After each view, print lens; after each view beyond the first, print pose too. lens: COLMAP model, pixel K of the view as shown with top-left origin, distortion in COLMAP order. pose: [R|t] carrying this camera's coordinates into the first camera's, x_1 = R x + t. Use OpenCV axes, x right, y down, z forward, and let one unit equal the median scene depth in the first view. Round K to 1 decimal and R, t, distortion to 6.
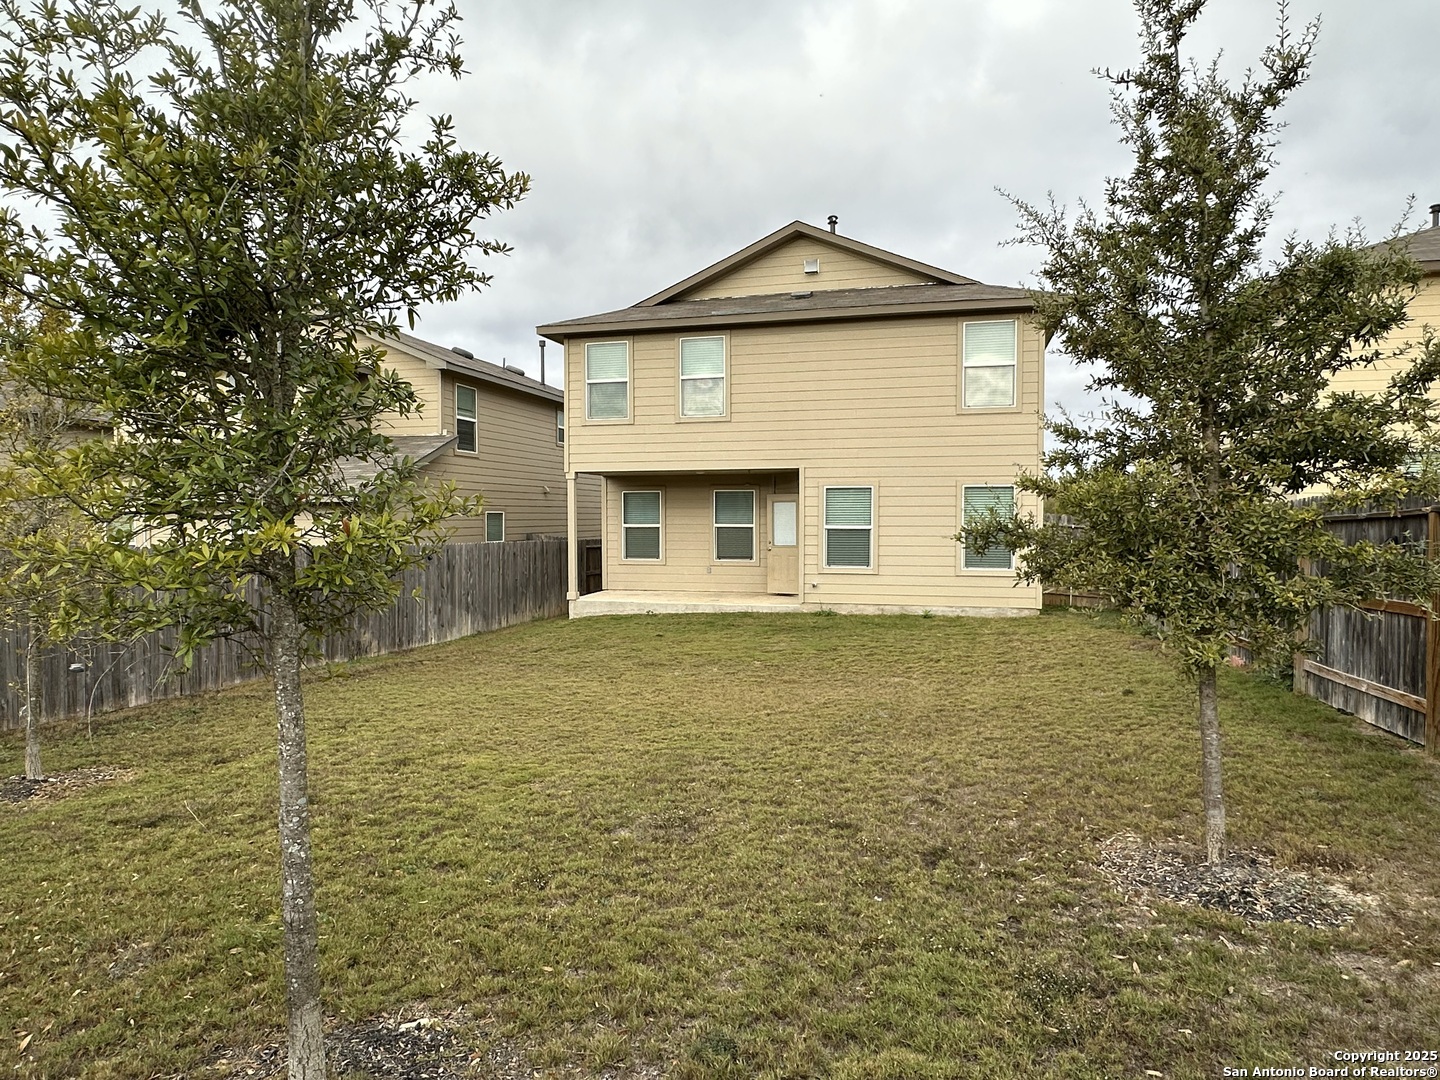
lens RADIAL K [[880.7, 0, 719.8], [0, 880.7, 542.0], [0, 0, 1]] dist [0.000144, -0.001050]
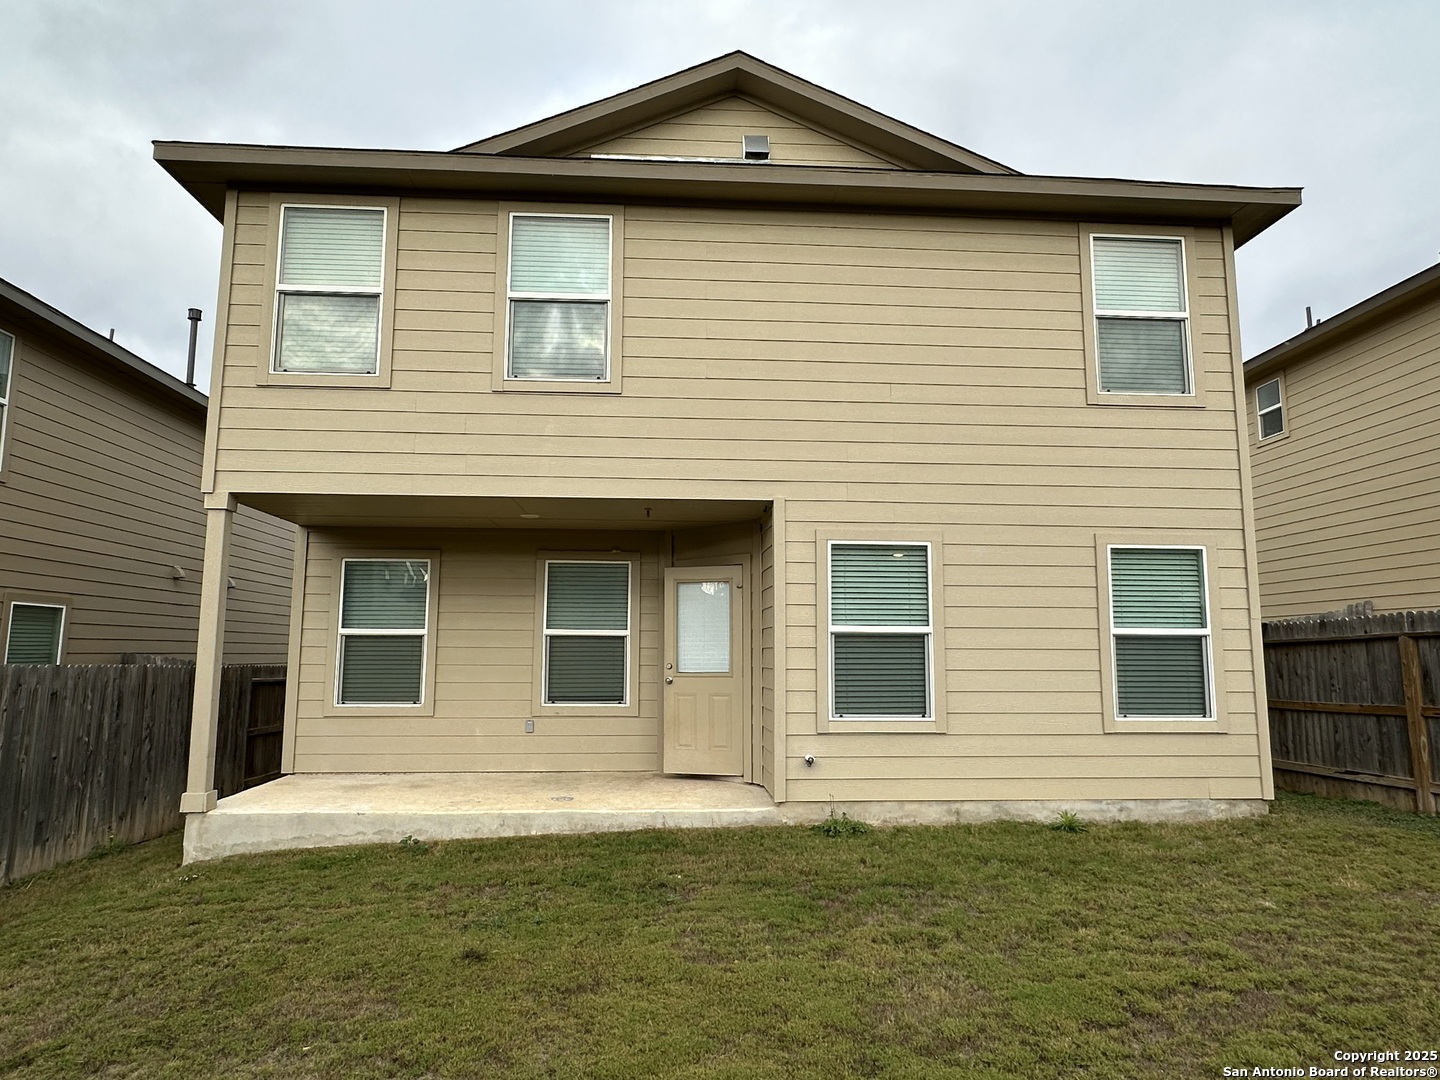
lens RADIAL K [[880.7, 0, 722.7], [0, 880.7, 541.3], [0, 0, 1]] dist [0.000144, -0.001050]
pose [[0.947582, 0.044912, 0.316342, -0.074837], [0.003721, 0.988453, -0.151482, 0.006284], [-0.319492, 0.144718, 0.936473, 0.543956]]
